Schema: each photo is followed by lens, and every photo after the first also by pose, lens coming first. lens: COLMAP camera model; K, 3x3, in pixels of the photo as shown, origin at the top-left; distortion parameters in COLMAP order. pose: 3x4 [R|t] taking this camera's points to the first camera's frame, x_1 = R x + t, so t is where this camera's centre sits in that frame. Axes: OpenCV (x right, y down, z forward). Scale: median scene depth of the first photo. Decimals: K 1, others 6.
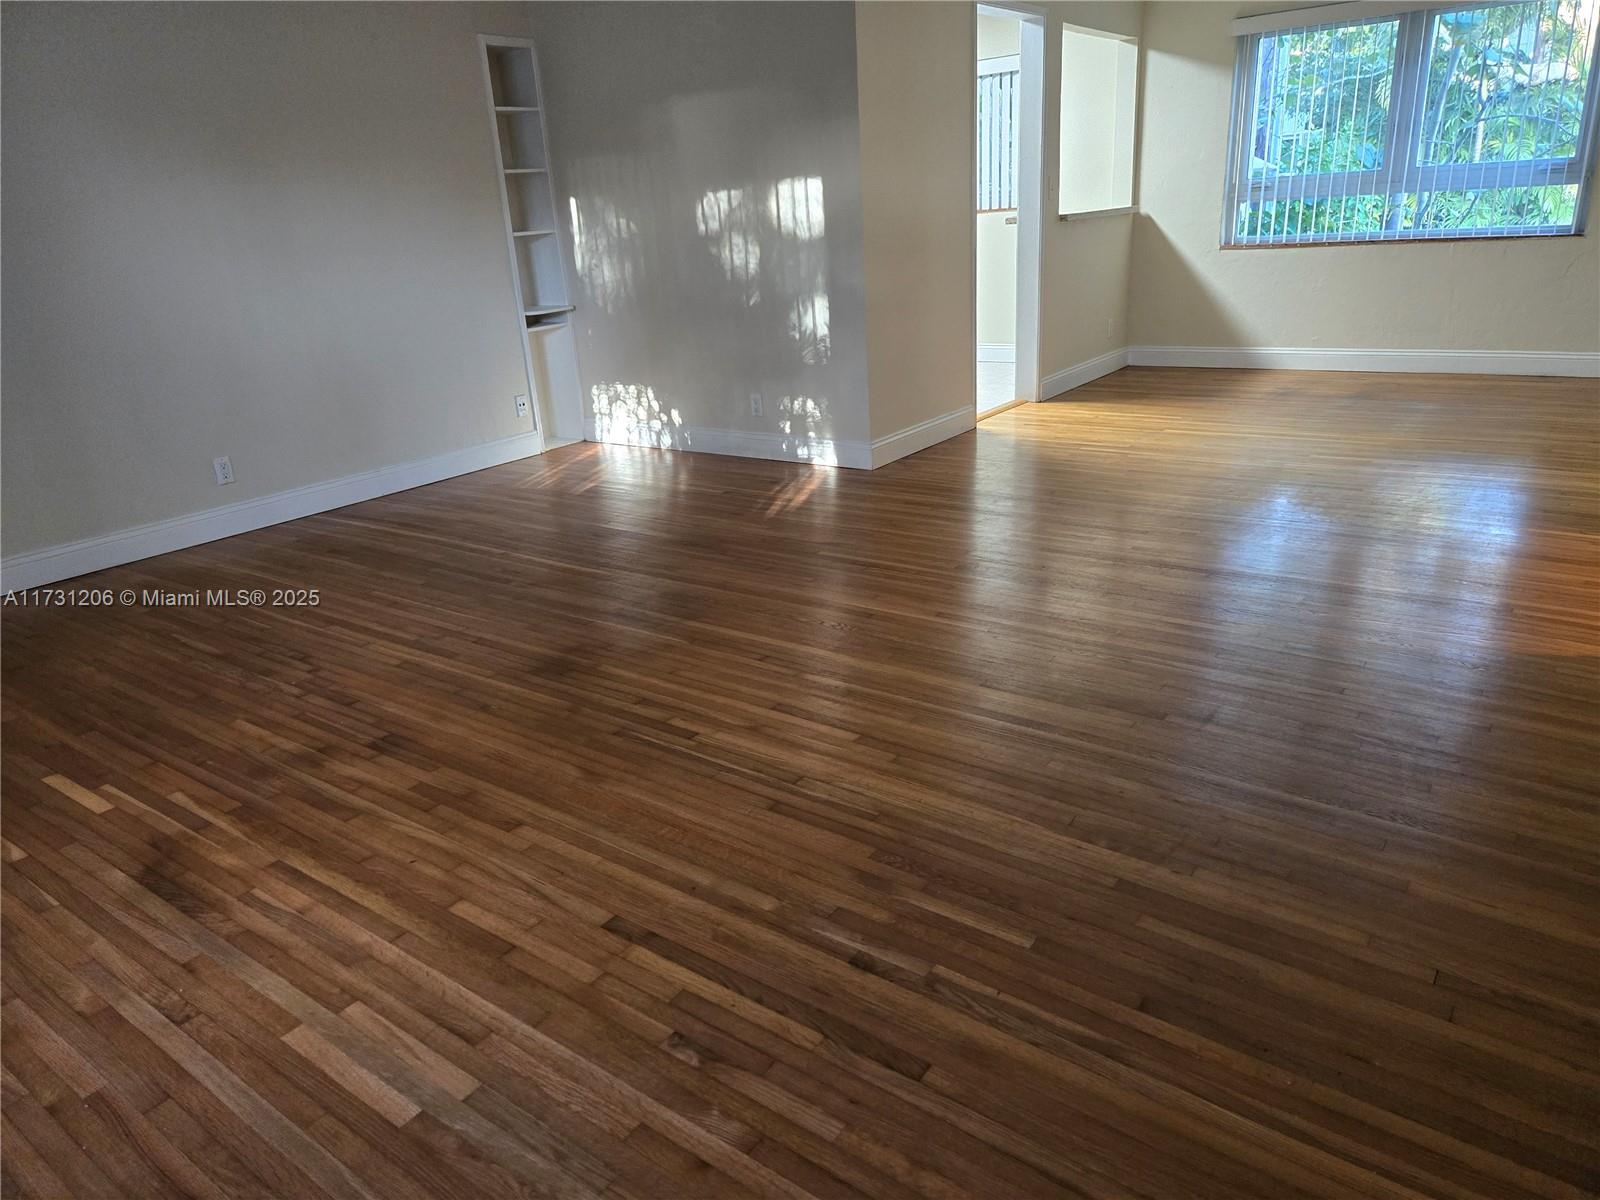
lens RADIAL K [[1077.2, 0, 801.6], [0, 1077.2, 601.5], [0, 0, 1]] dist [0.049963, -0.047777]
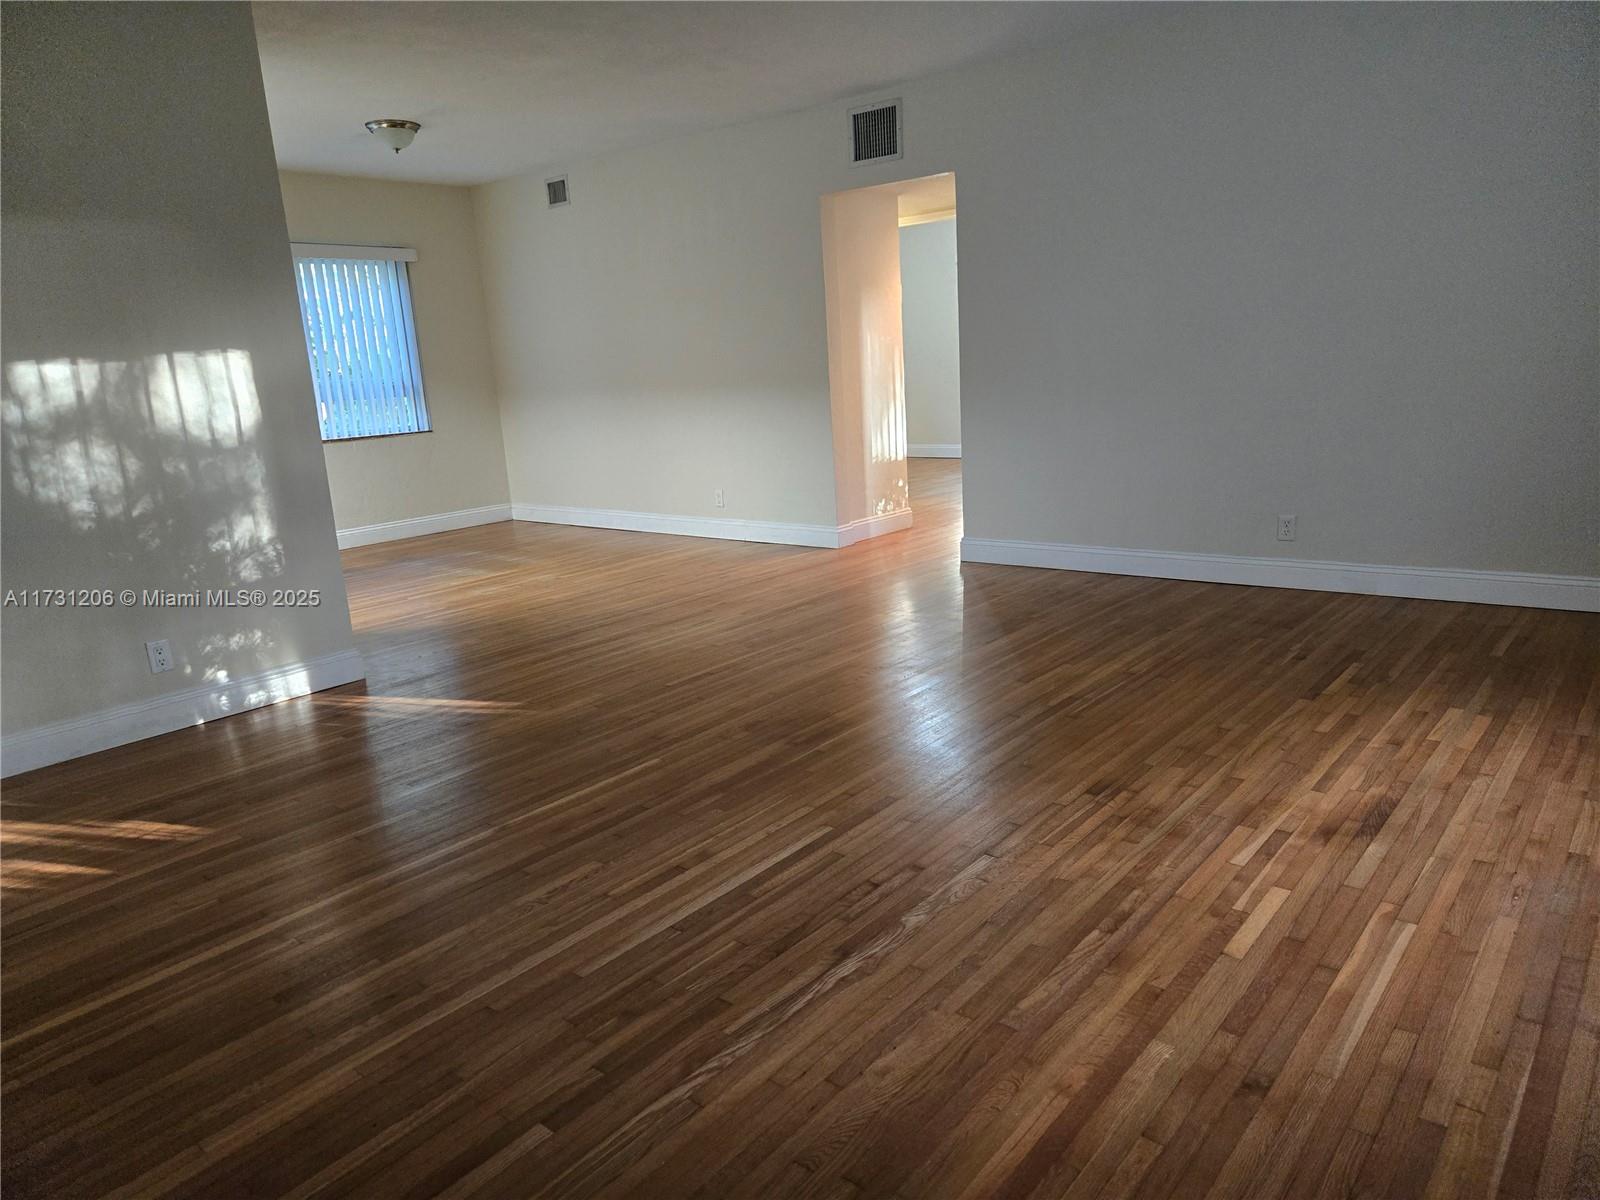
lens RADIAL K [[1077.2, 0, 798.4], [0, 1077.2, 597.5], [0, 0, 1]] dist [0.049963, -0.047777]
pose [[0.070075, -0.166508, 0.983547, -1.479388], [0.396647, 0.909326, 0.125683, -0.307751], [-0.915293, 0.381314, 0.129766, 1.111091]]
